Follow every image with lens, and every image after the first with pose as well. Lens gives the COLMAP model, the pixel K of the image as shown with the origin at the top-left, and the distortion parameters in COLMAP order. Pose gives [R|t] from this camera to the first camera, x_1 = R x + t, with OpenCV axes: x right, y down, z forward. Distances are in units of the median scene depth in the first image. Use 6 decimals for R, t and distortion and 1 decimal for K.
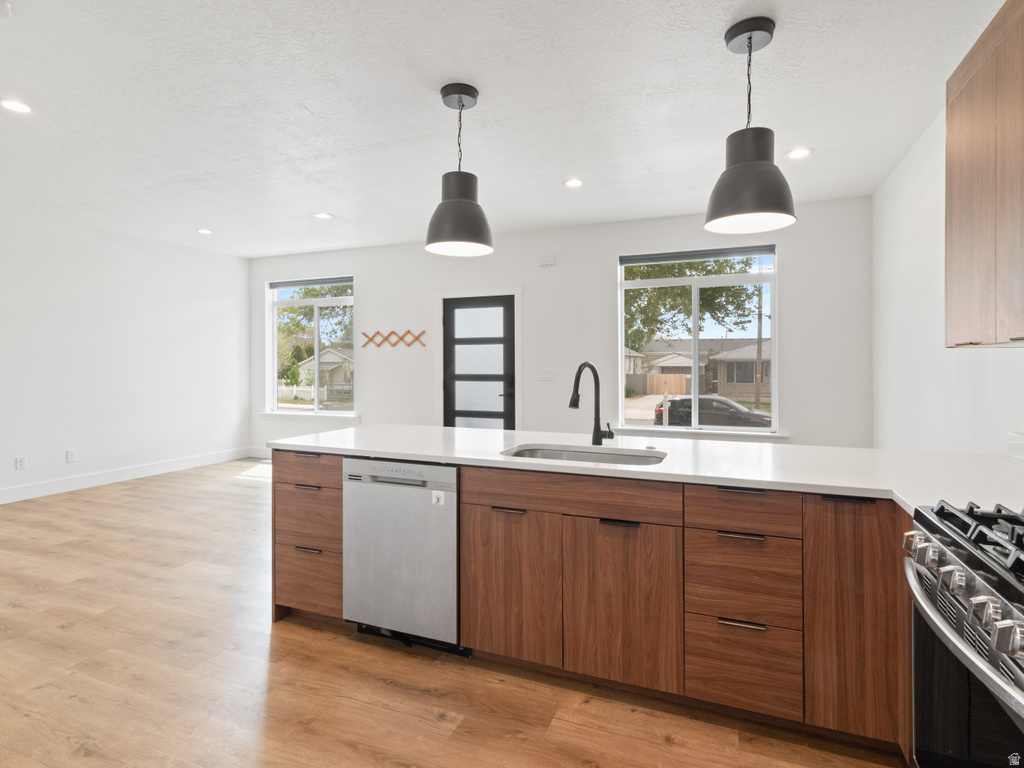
lens RADIAL K [[543.9, 0, 523.3], [0, 543.9, 364.8], [0, 0, 1]] dist [-0.000816, 0.000860]
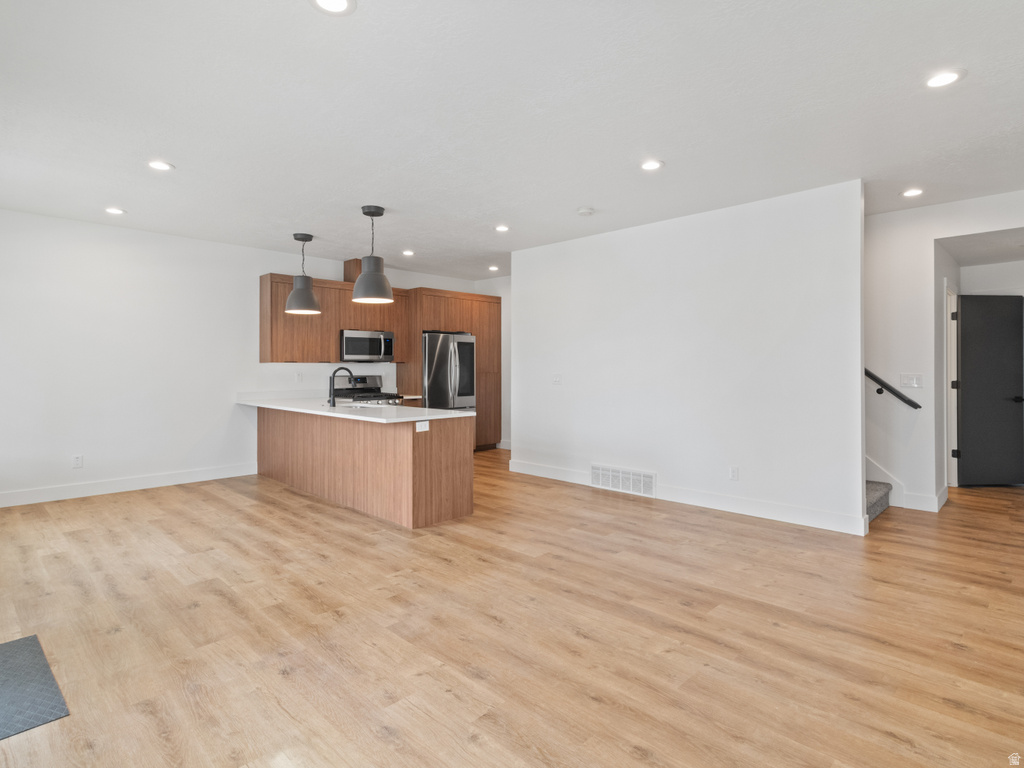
lens RADIAL K [[546.5, 0, 513.1], [0, 546.5, 364.8], [0, 0, 1]] dist [0.000574, -0.000342]
pose [[-0.922726, 0.002463, 0.385448, -0.559343], [0.001937, 0.999997, -0.001754, -0.003251], [-0.385451, -0.000872, -0.922728, 1.141675]]
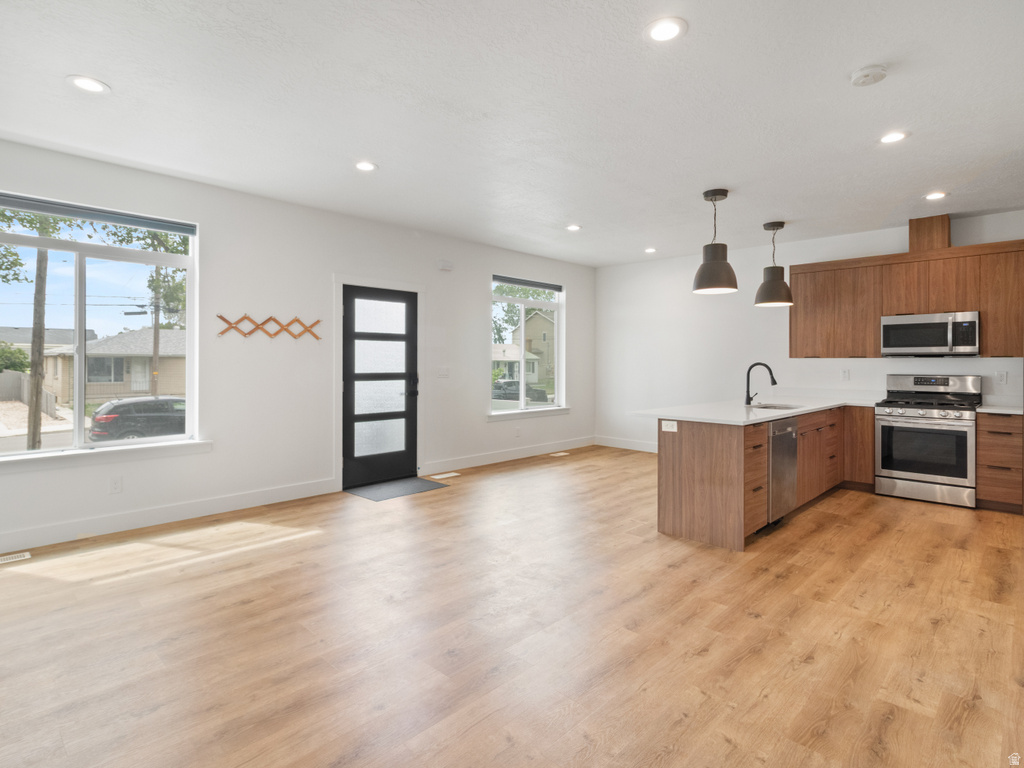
lens RADIAL K [[546.5, 0, 513.1], [0, 546.5, 364.8], [0, 0, 1]] dist [0.000574, -0.000342]
pose [[0.374207, -0.003035, 0.927340, -0.859784], [-0.002003, 0.999990, 0.004081, -0.000669], [-0.927343, -0.003385, 0.374197, 0.451524]]
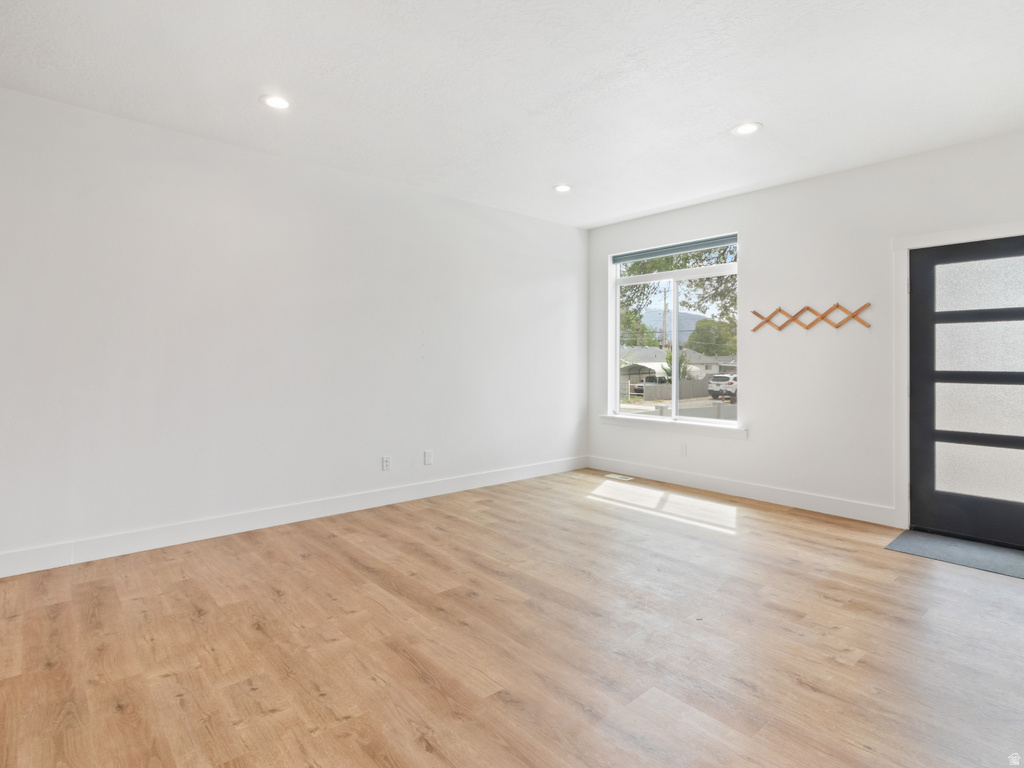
lens RADIAL K [[549.6, 0, 506.6], [0, 549.6, 358.7], [0, 0, 1]] dist [0.003024, 0.000380]
pose [[0.887659, 0.003587, -0.460488, -0.274458], [-0.006775, 0.999963, -0.005270, 0.009875], [0.460452, 0.007798, 0.887650, 0.235859]]
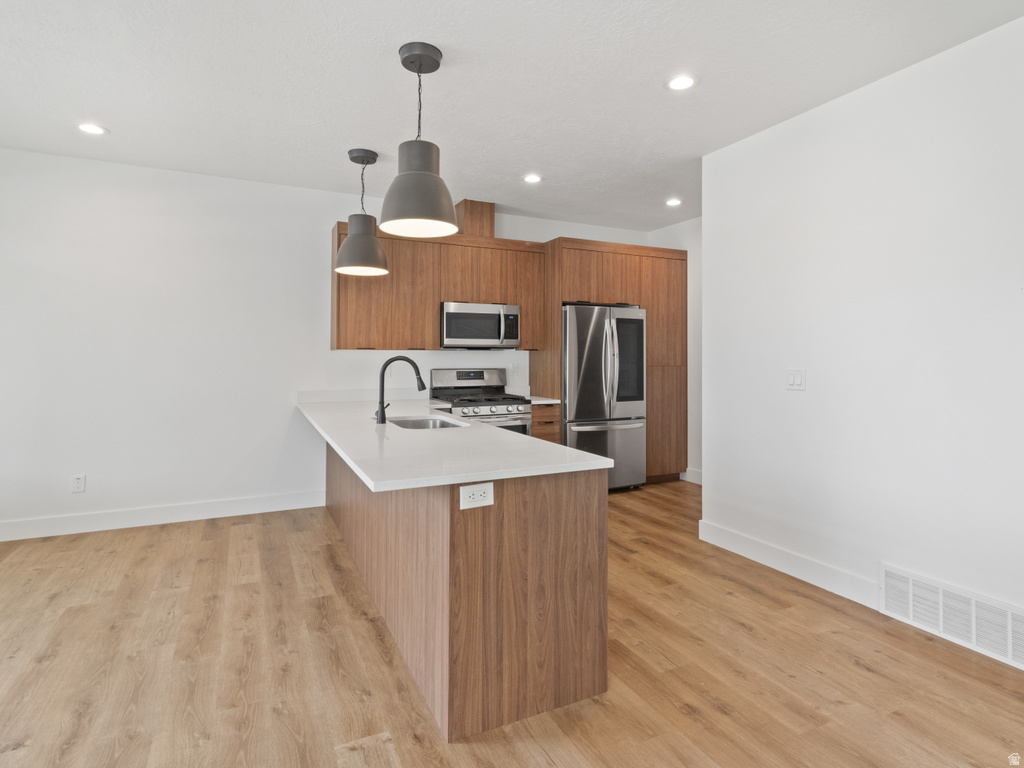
lens RADIAL K [[547.1, 0, 515.0], [0, 547.1, 348.9], [0, 0, 1]] dist [0.003617, -0.000262]
pose [[-0.741496, 0.008356, 0.670906, -0.393525], [0.000074, 0.999923, -0.012372, -0.001885], [-0.670958, -0.009125, -0.741439, 0.736751]]
